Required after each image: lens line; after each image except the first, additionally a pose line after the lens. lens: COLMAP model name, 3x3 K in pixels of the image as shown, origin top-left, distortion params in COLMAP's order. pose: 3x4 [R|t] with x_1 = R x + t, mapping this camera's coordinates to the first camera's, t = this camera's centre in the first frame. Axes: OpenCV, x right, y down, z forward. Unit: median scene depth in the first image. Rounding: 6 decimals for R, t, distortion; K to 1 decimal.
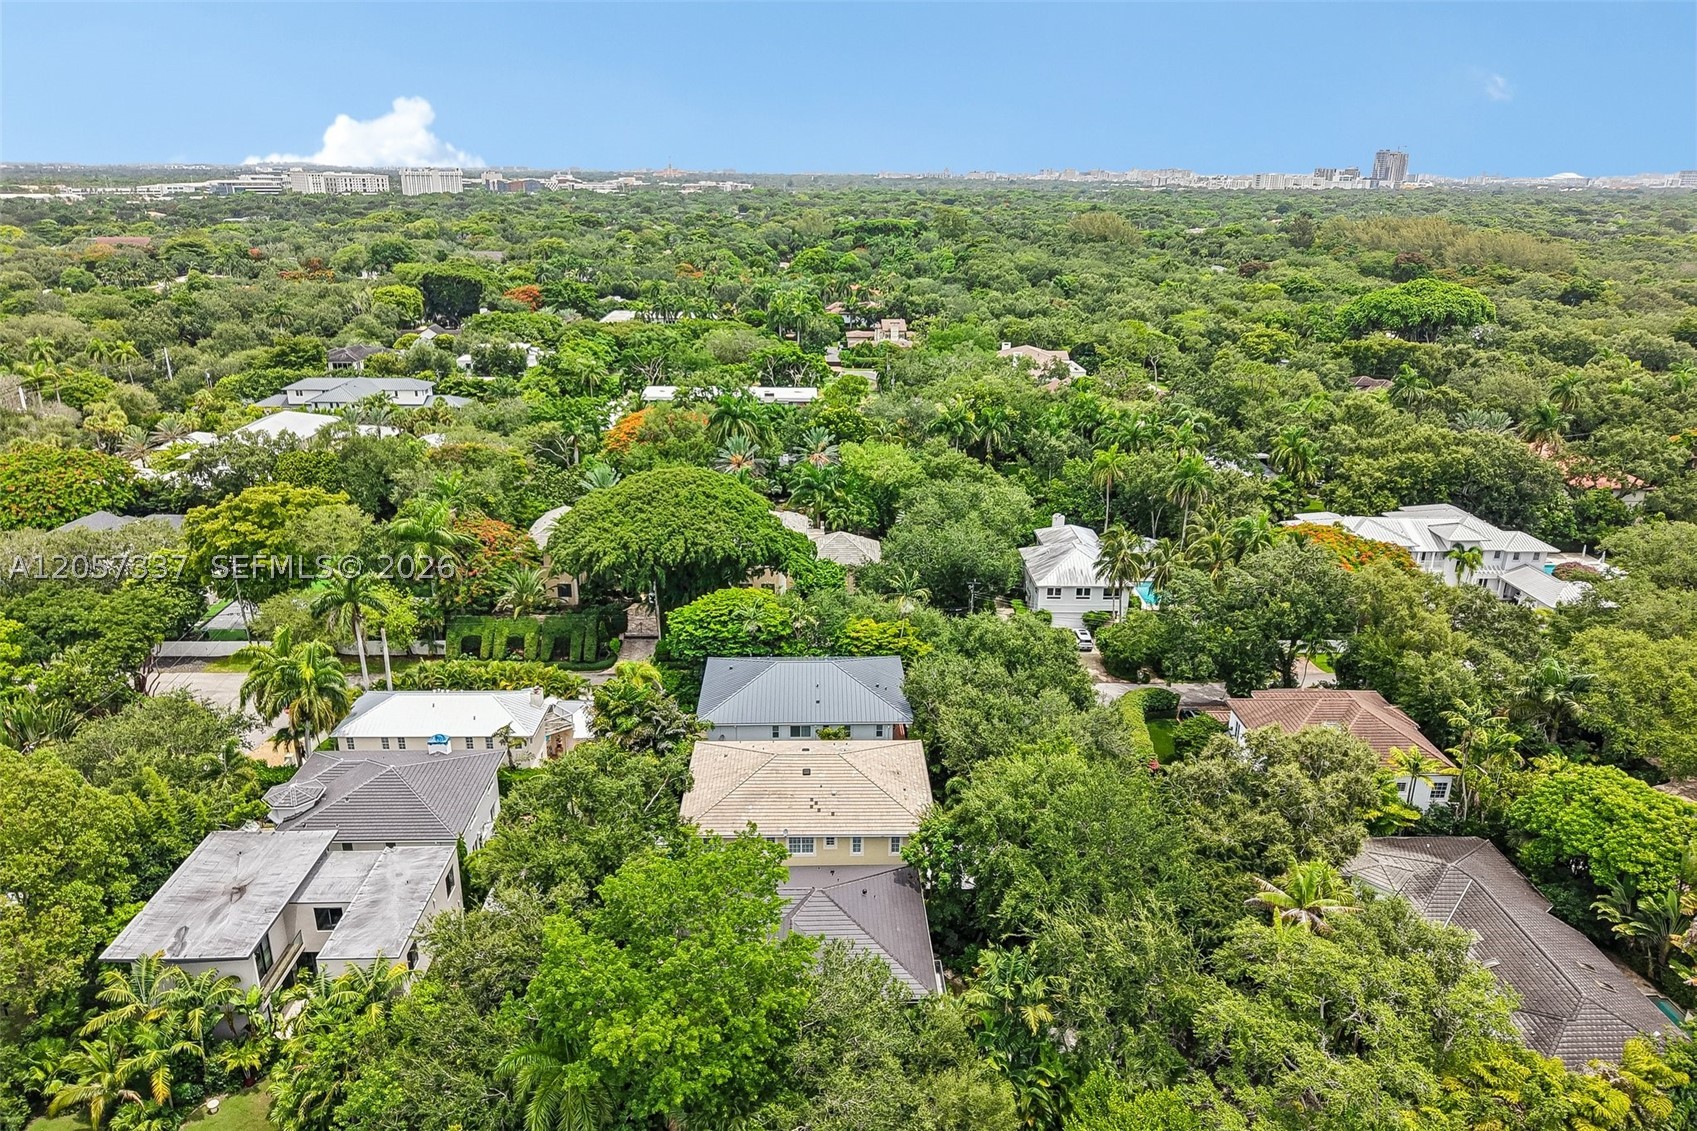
lens RADIAL K [[1139.3, 0, 848.5], [0, 1139.3, 565.5], [0, 0, 1]] dist [0.043892, -0.033158]
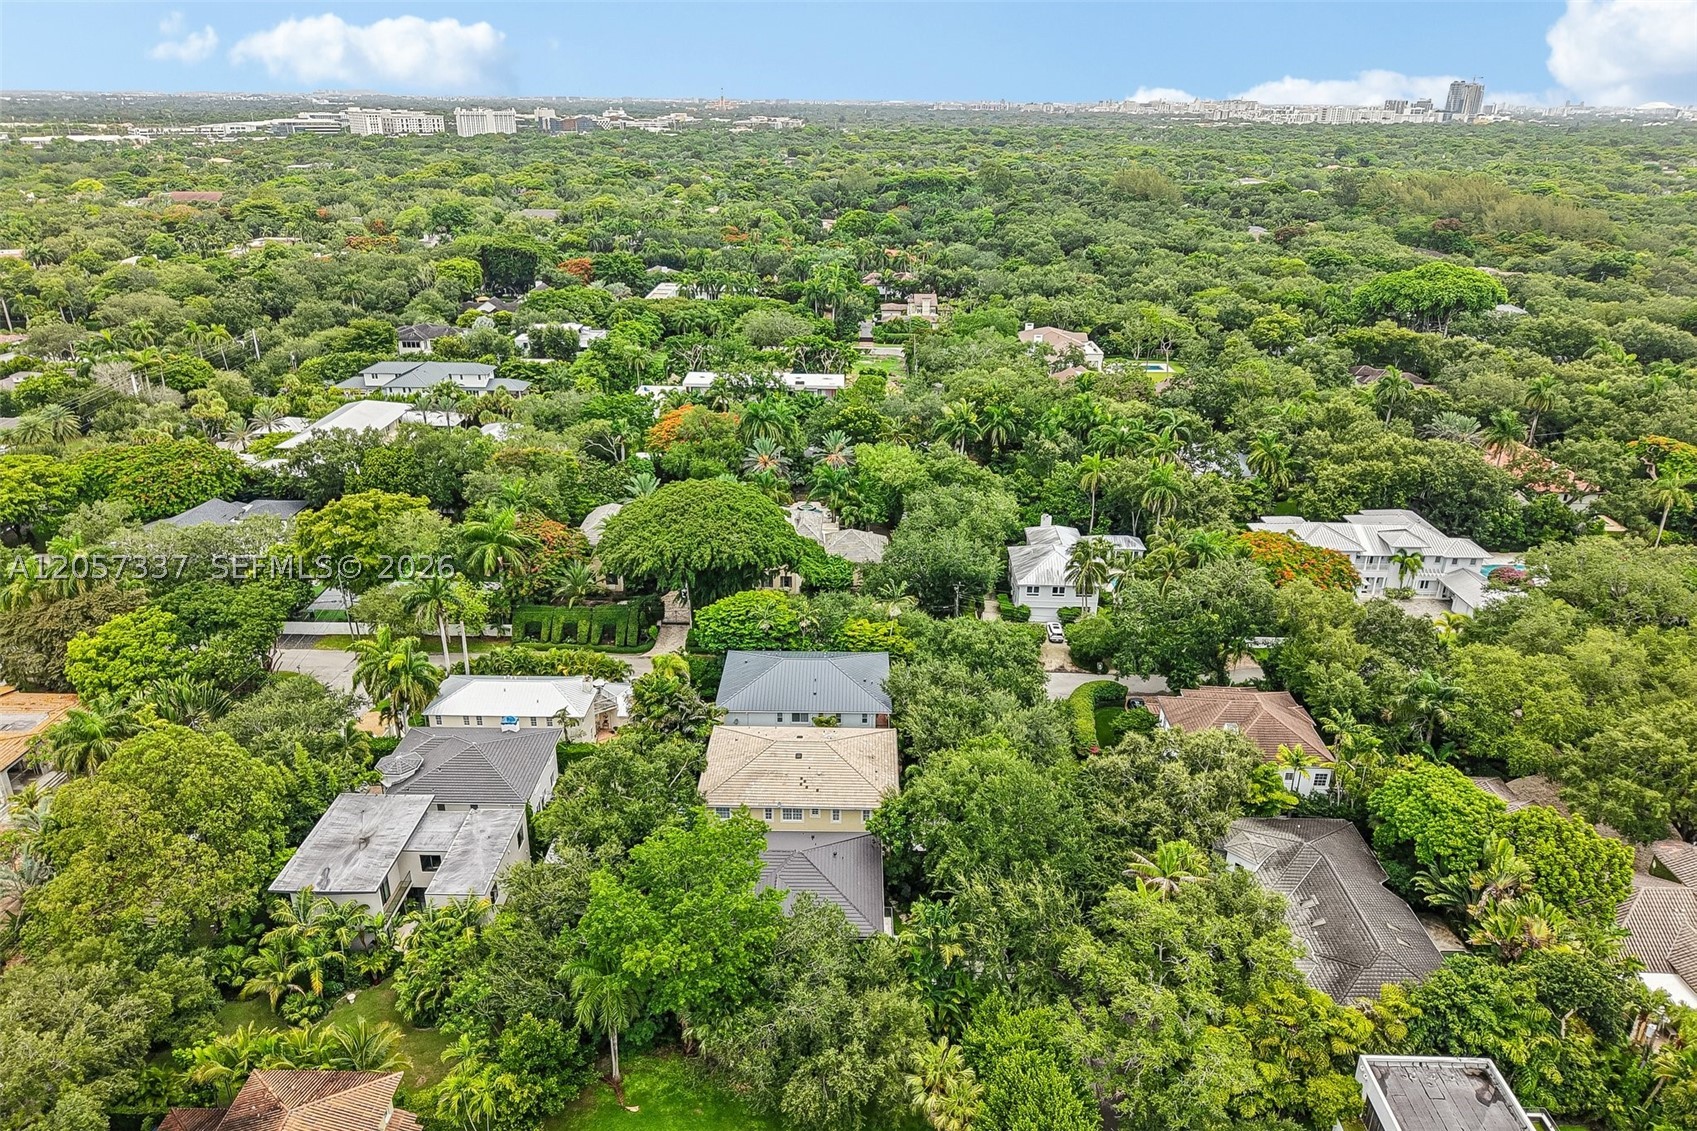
lens RADIAL K [[1132.9, 0, 848.5], [0, 1132.9, 565.5], [0, 0, 1]] dist [0.066940, -0.069946]
pose [[0.999013, 0.017026, -0.041019, 0.050443], [-0.014760, 0.998380, 0.054943, -0.075396], [0.041888, -0.054283, 0.997647, -0.181260]]
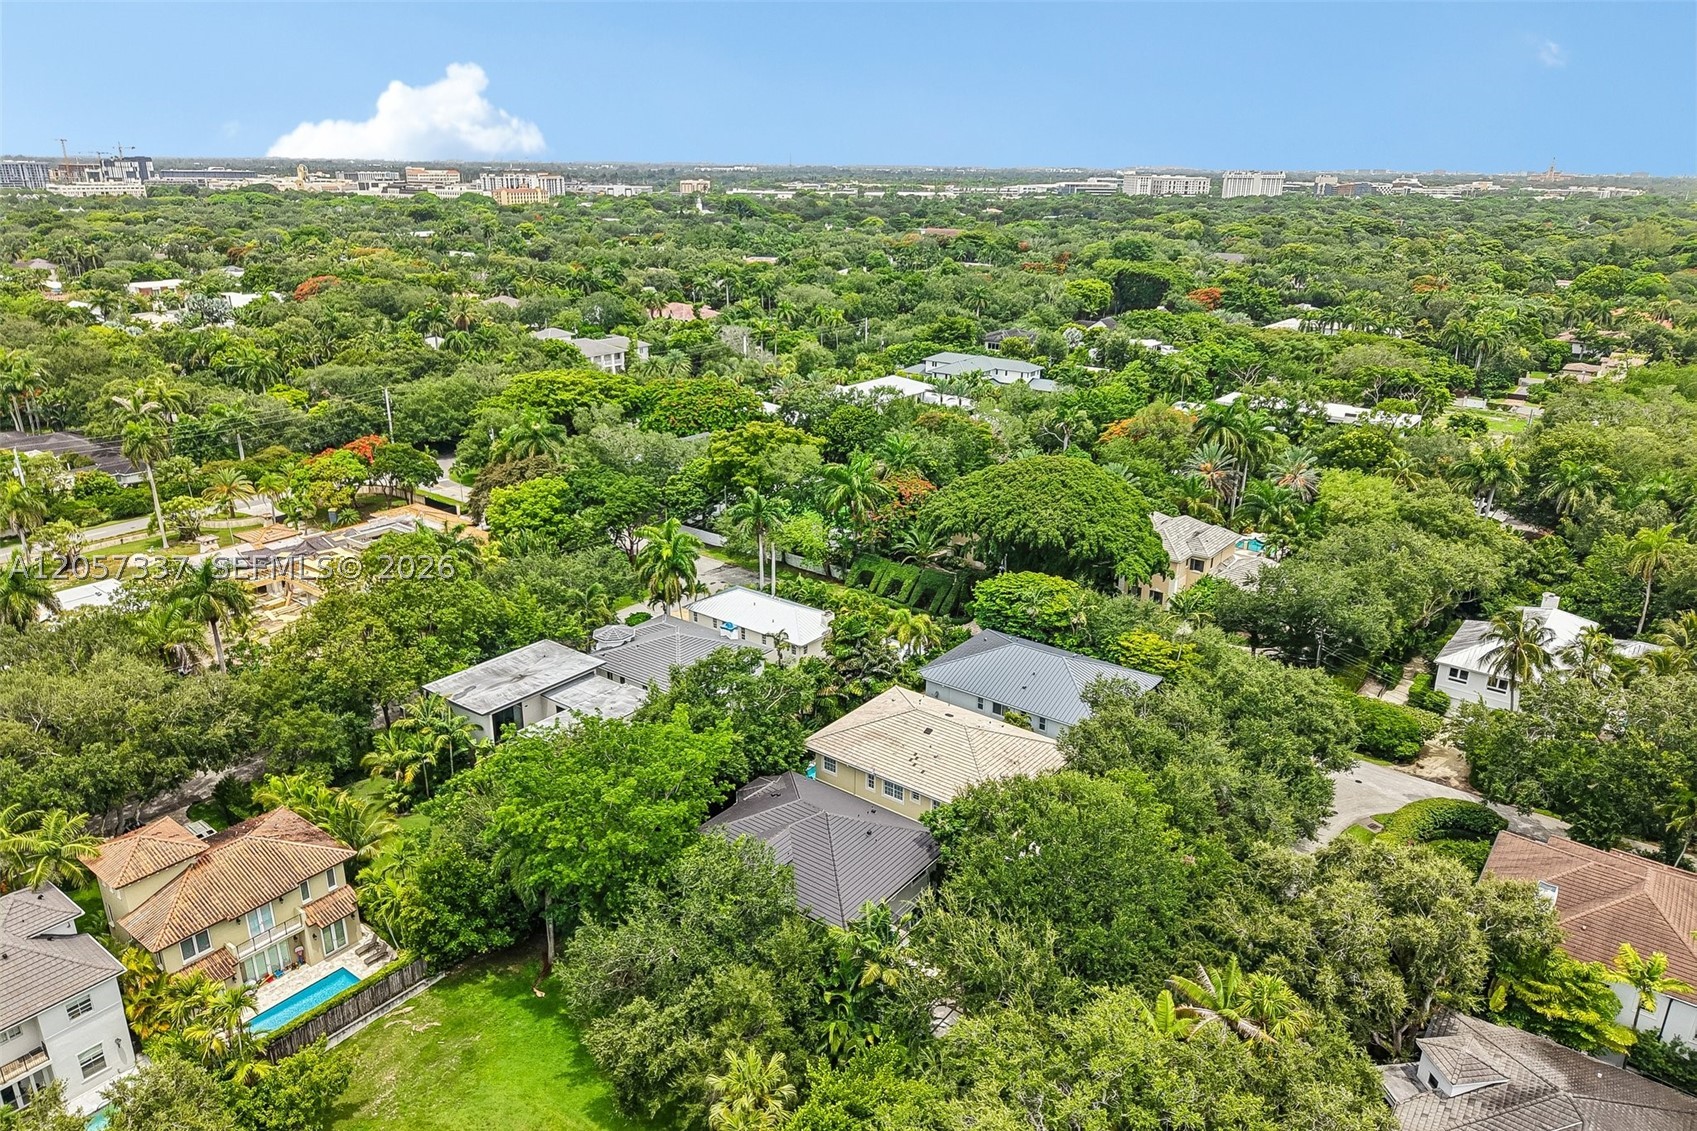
lens RADIAL K [[1132.9, 0, 848.5], [0, 1132.9, 565.5], [0, 0, 1]] dist [0.066940, -0.069946]
pose [[0.778270, 0.210091, -0.591741, 0.385416], [-0.210819, 0.975092, 0.068923, -0.022344], [0.591482, 0.071109, 0.803177, 0.066205]]
